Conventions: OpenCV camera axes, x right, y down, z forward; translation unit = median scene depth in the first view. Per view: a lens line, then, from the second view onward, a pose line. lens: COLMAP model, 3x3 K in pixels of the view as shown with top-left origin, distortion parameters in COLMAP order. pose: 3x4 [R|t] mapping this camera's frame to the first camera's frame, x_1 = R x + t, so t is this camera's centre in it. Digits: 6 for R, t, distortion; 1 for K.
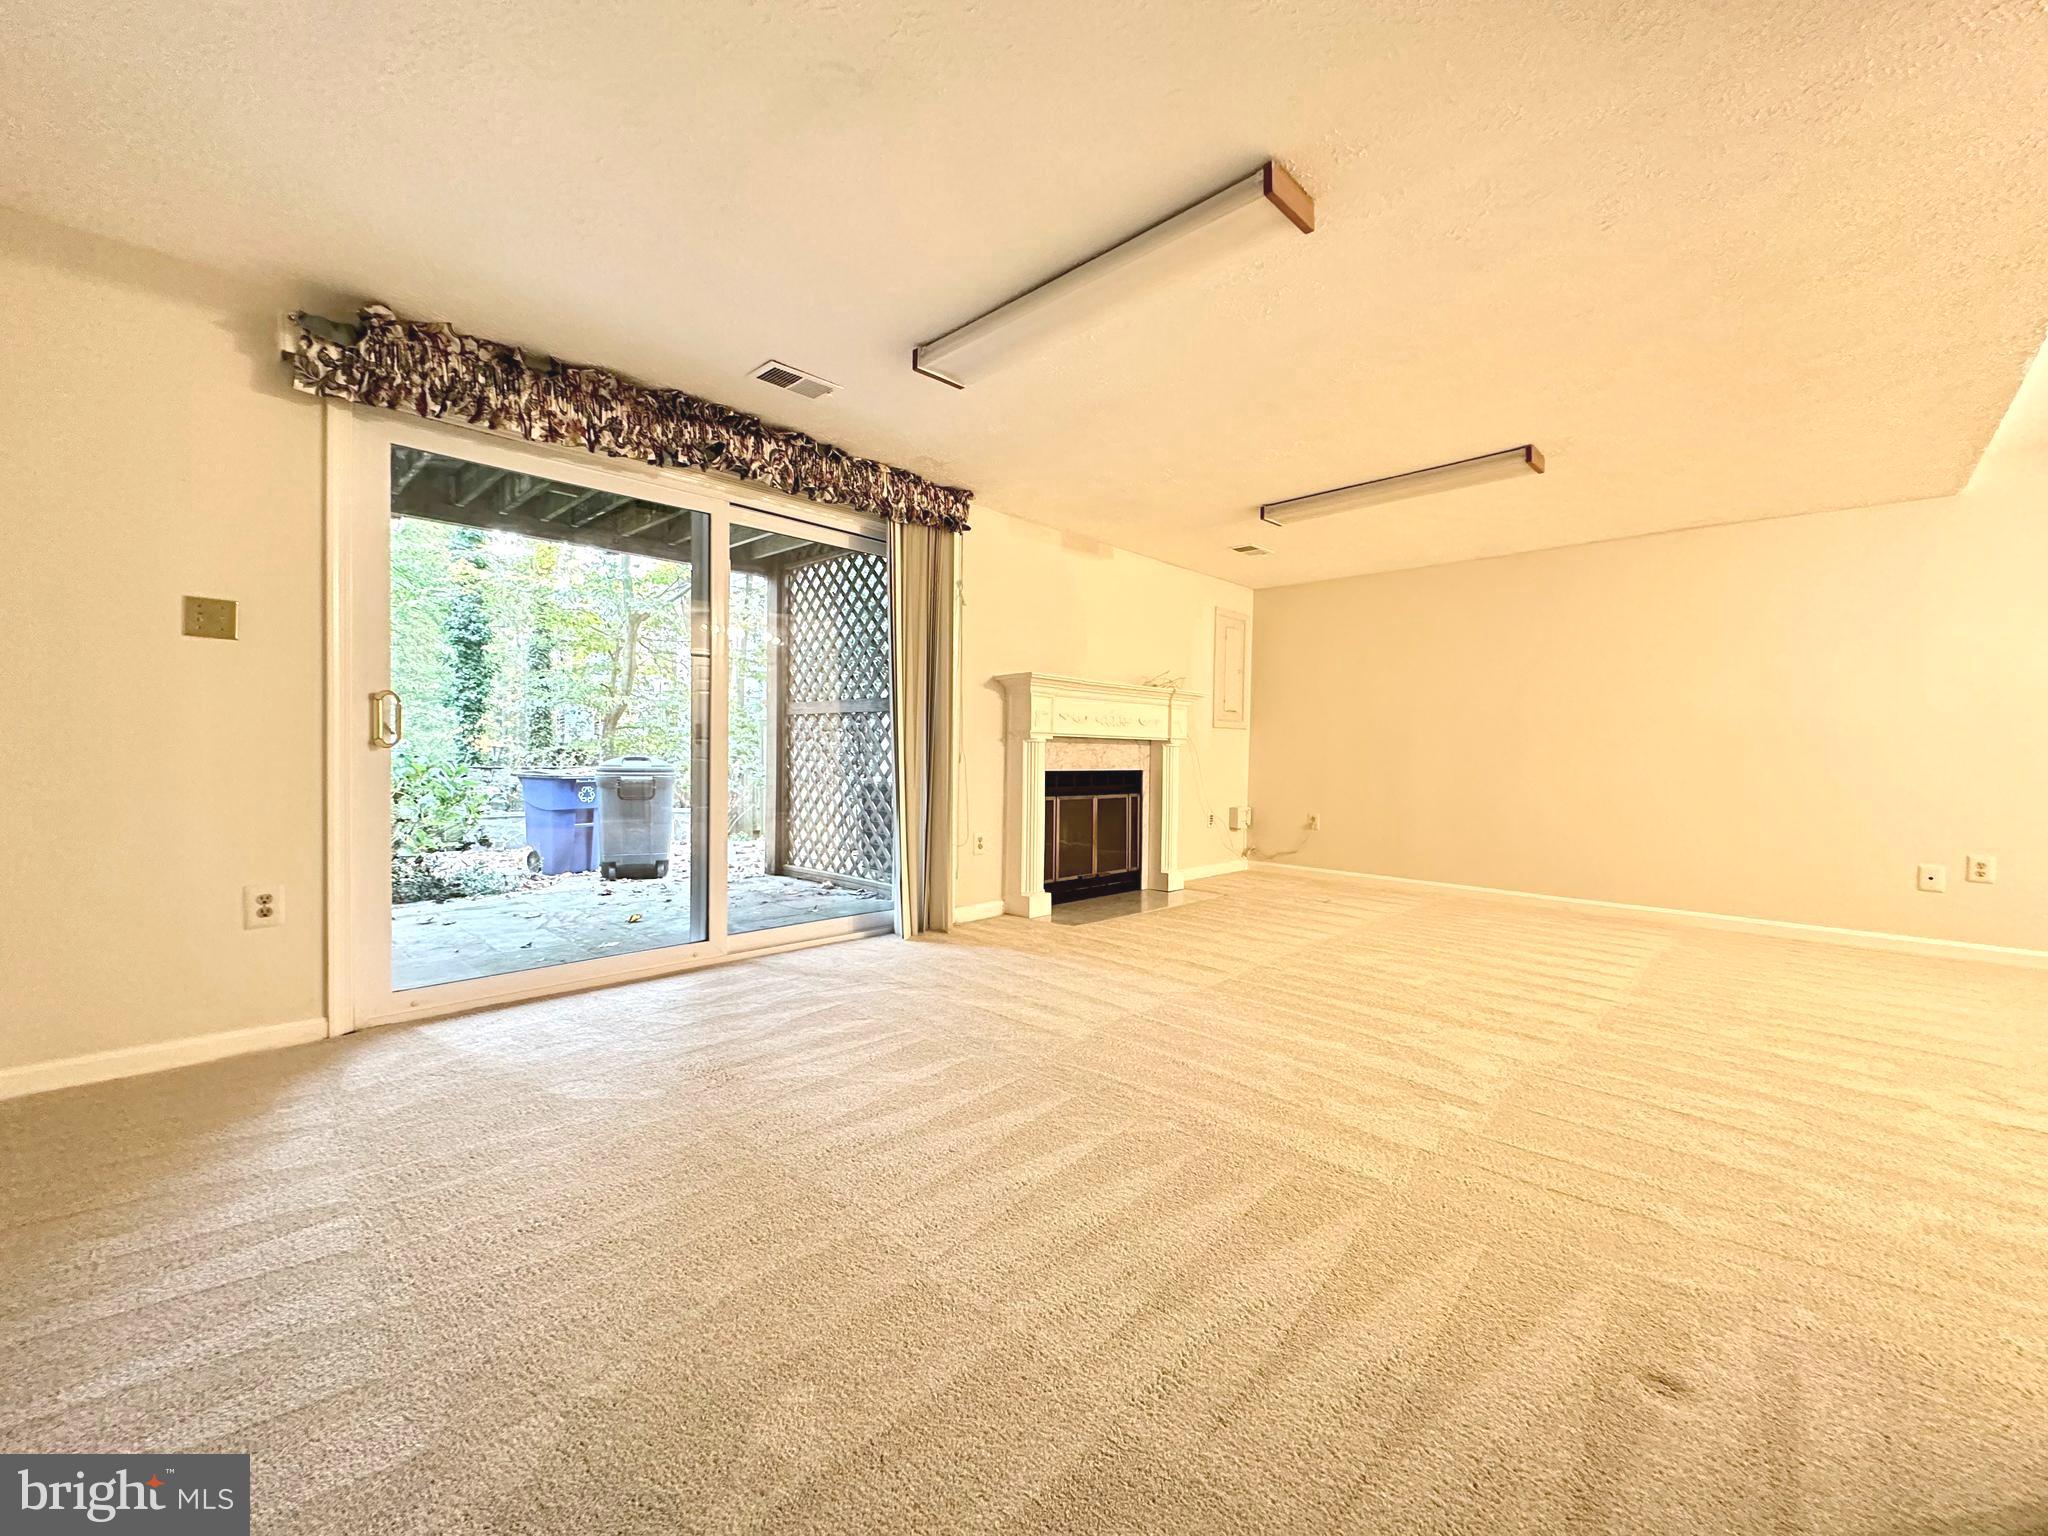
lens RADIAL K [[815.7, 0, 1020.4], [0, 815.7, 768.2], [0, 0, 1]] dist [-0.002831, 0.000254]
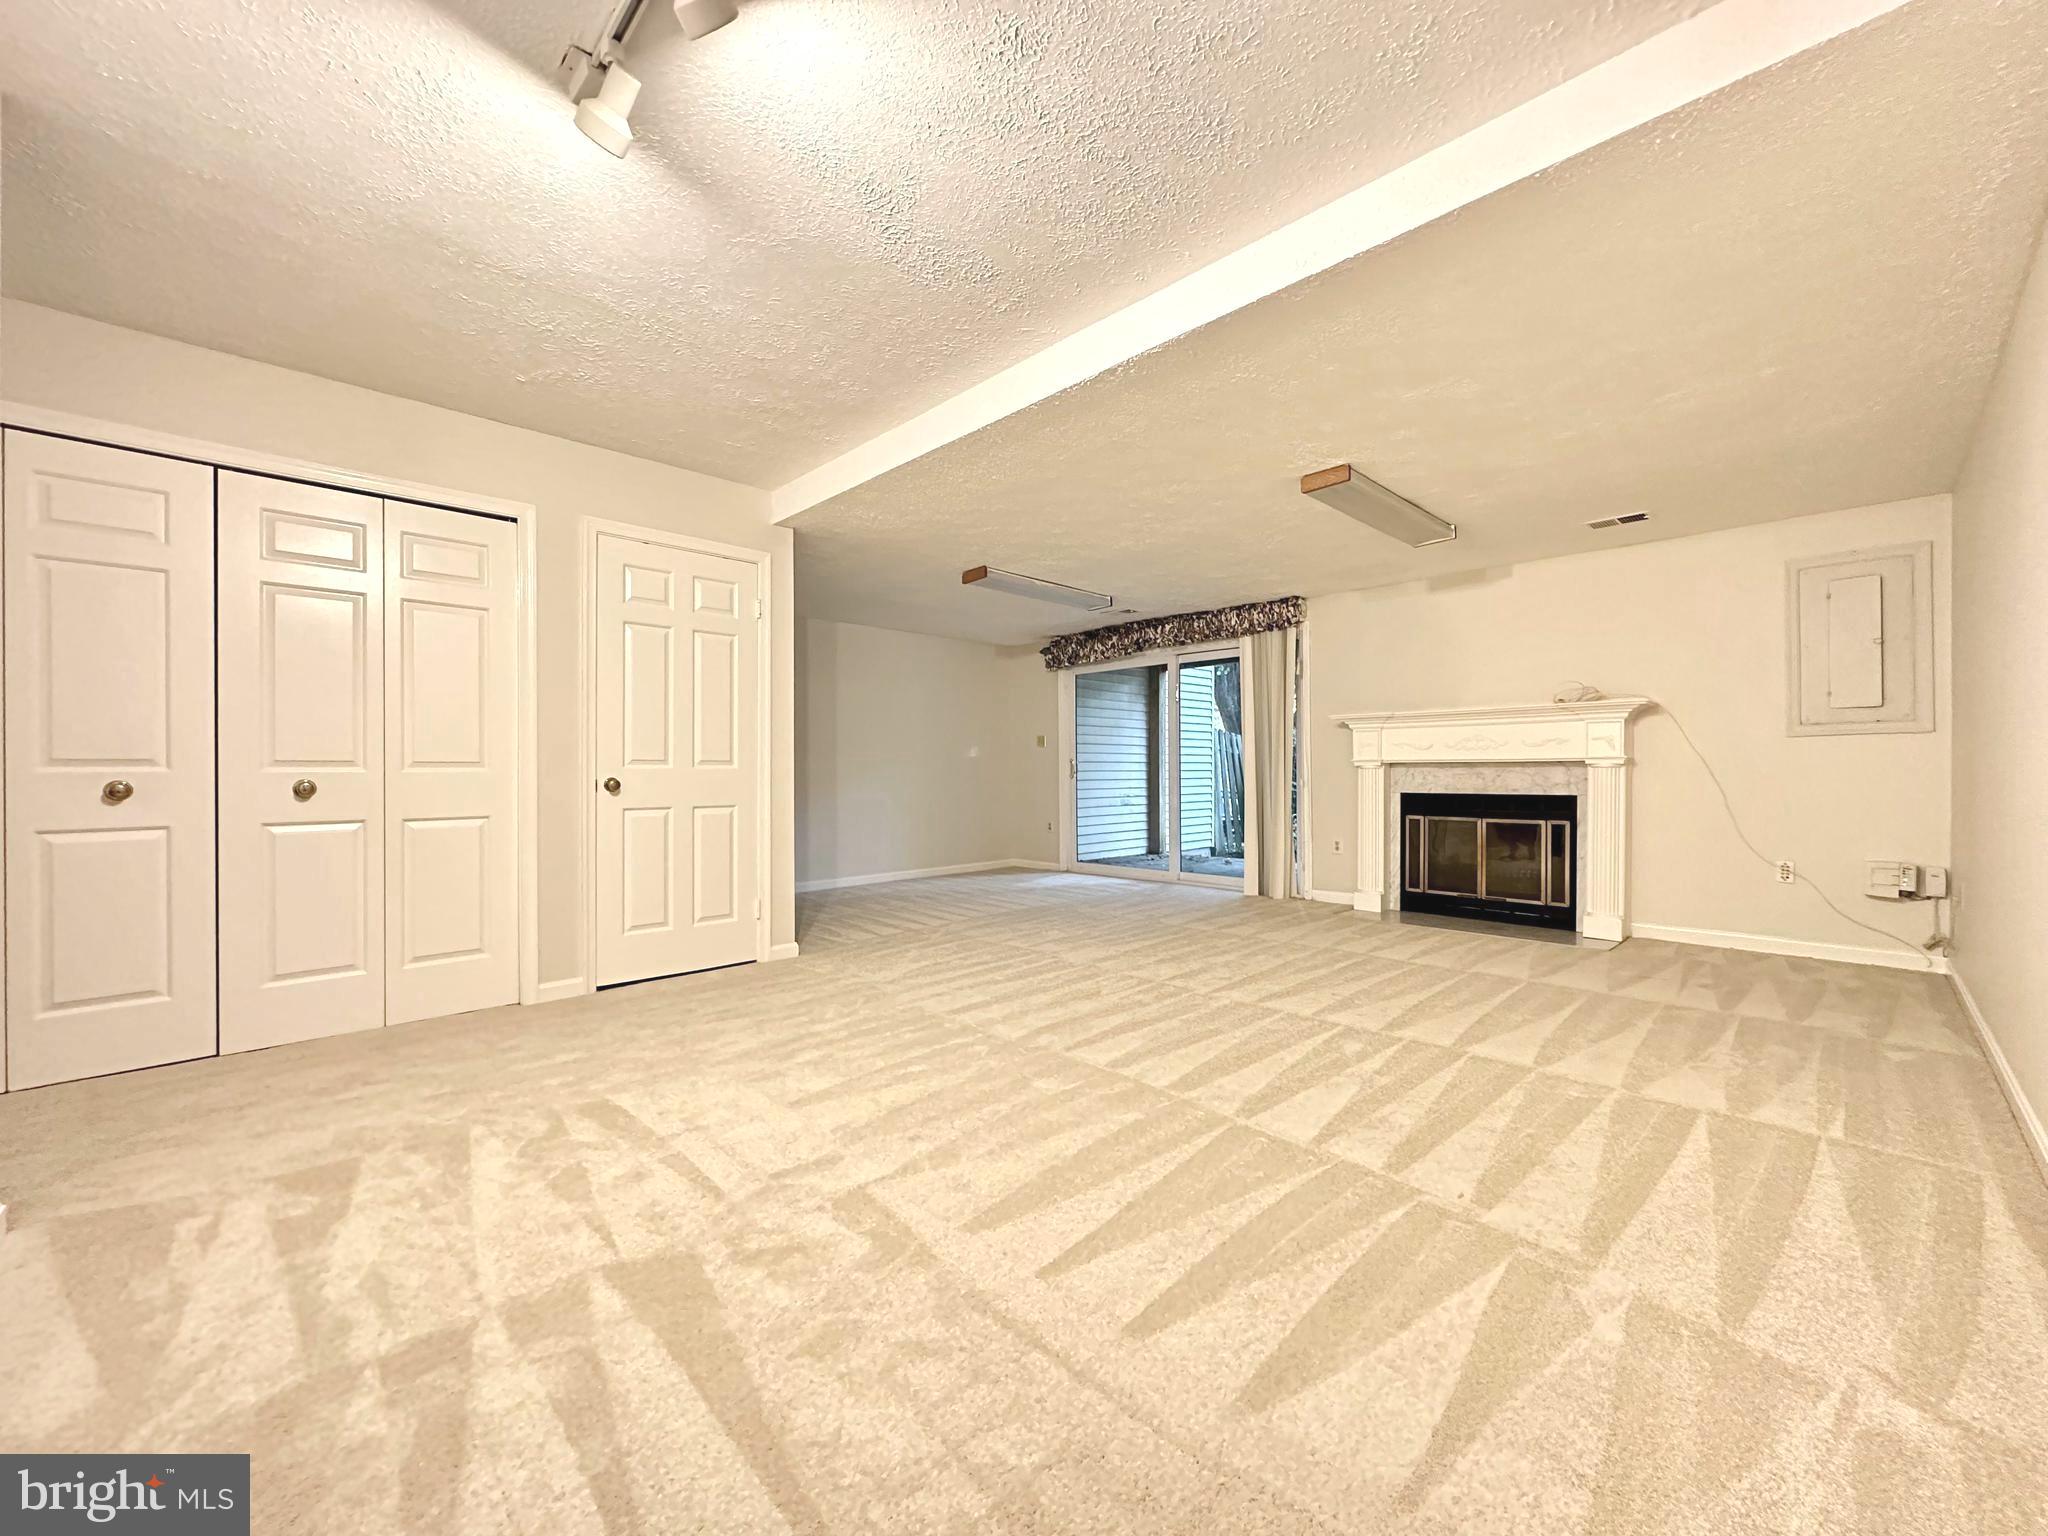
lens RADIAL K [[815.7, 0, 1021.6], [0, 815.7, 775.8], [0, 0, 1]] dist [-0.002831, 0.000254]
pose [[-0.018197, -0.011593, -0.999767, 1.391747], [-0.017361, 0.999786, -0.011277, 0.001955], [0.999684, 0.017151, -0.018395, 0.556145]]
